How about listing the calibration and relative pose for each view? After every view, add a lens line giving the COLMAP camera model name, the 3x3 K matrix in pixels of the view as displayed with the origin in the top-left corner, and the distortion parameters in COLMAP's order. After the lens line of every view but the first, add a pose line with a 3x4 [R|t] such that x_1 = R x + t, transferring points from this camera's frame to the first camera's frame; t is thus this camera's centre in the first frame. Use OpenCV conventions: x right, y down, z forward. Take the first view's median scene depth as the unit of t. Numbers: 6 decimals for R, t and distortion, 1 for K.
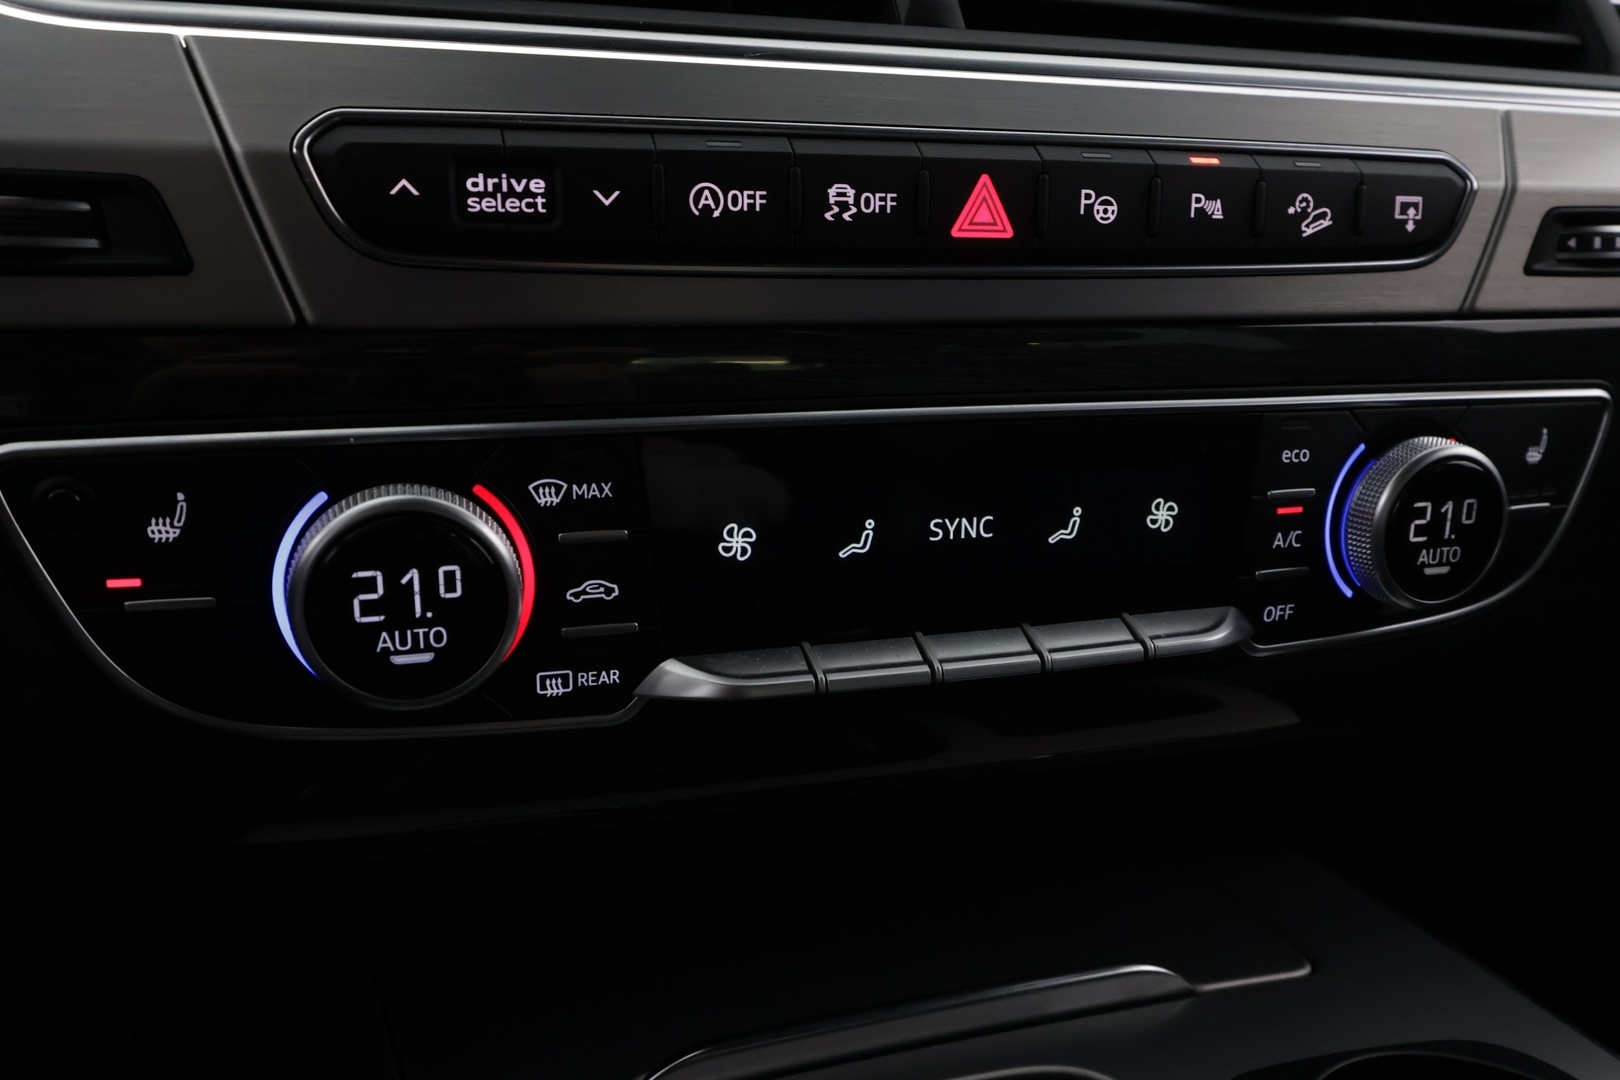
lens RADIAL K [[1312.4, 0, 807.9], [0, 1312.4, 538.5], [0, 0, 1]] dist [0.002701, -0.000672]
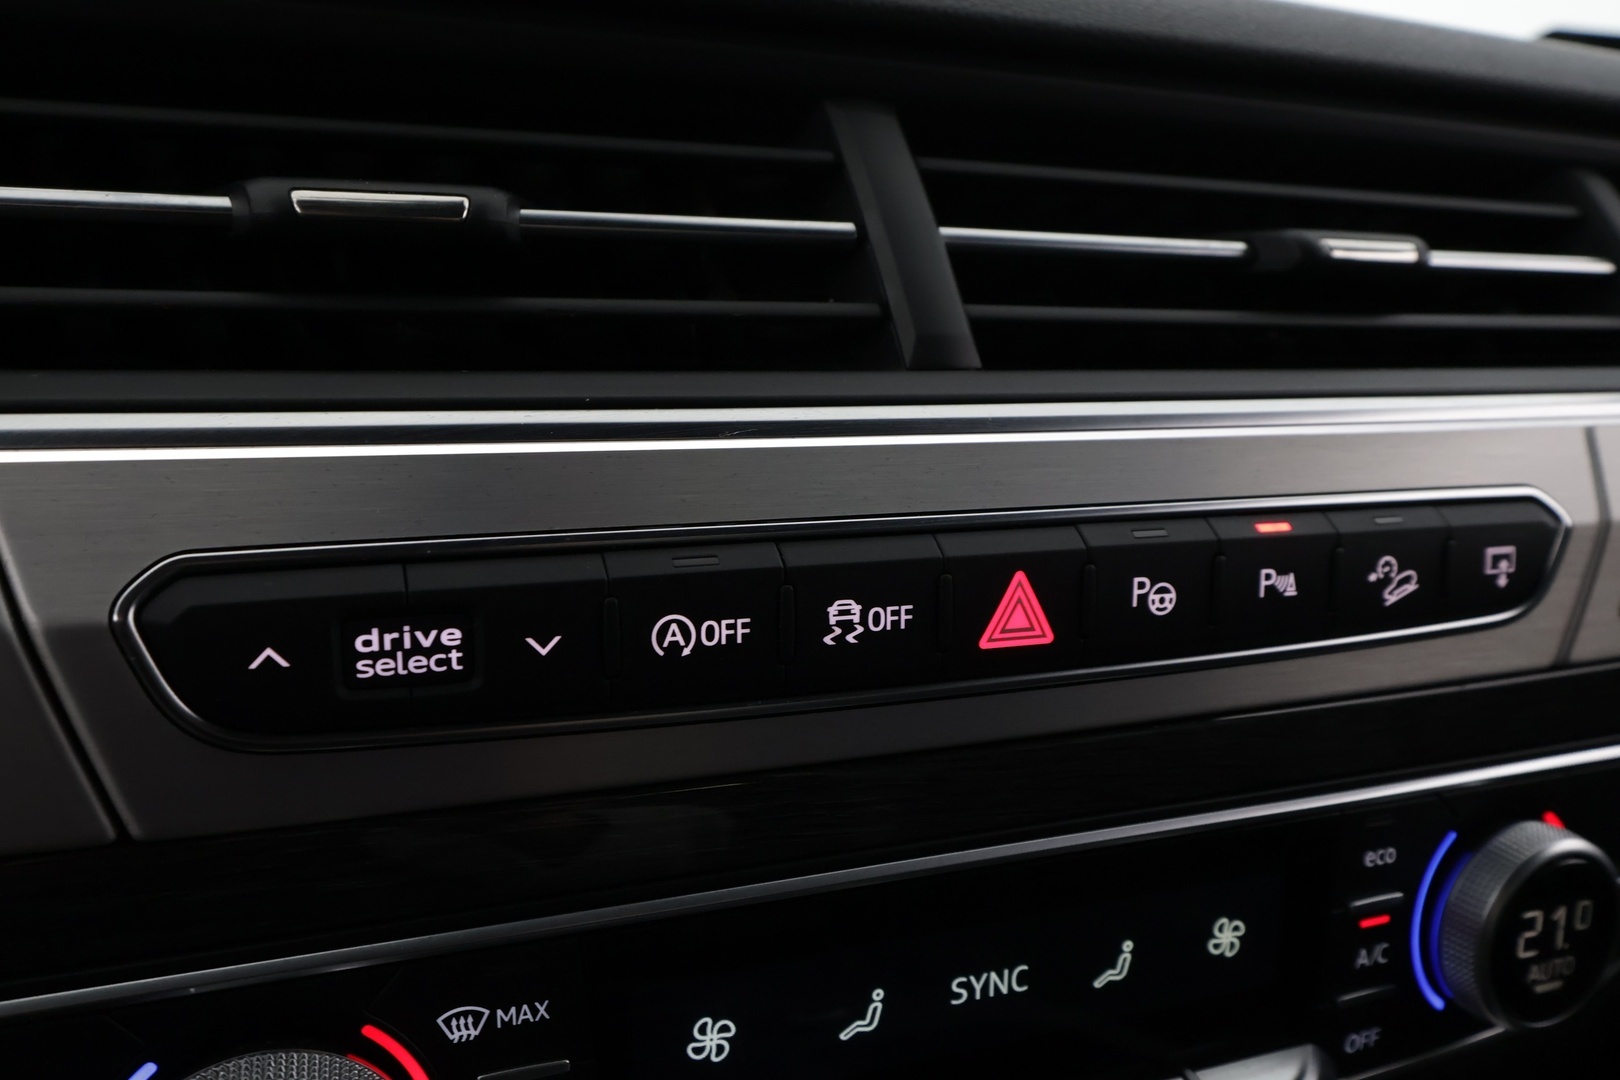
lens RADIAL K [[1312.4, 0, 810.1], [0, 1312.4, 546.2], [0, 0, 1]] dist [0.002701, -0.000672]
pose [[0.998626, -0.007813, 0.051827, -0.033410], [0.011418, 0.997507, -0.069641, -0.232549], [-0.051153, 0.070137, 0.996225, 0.202337]]
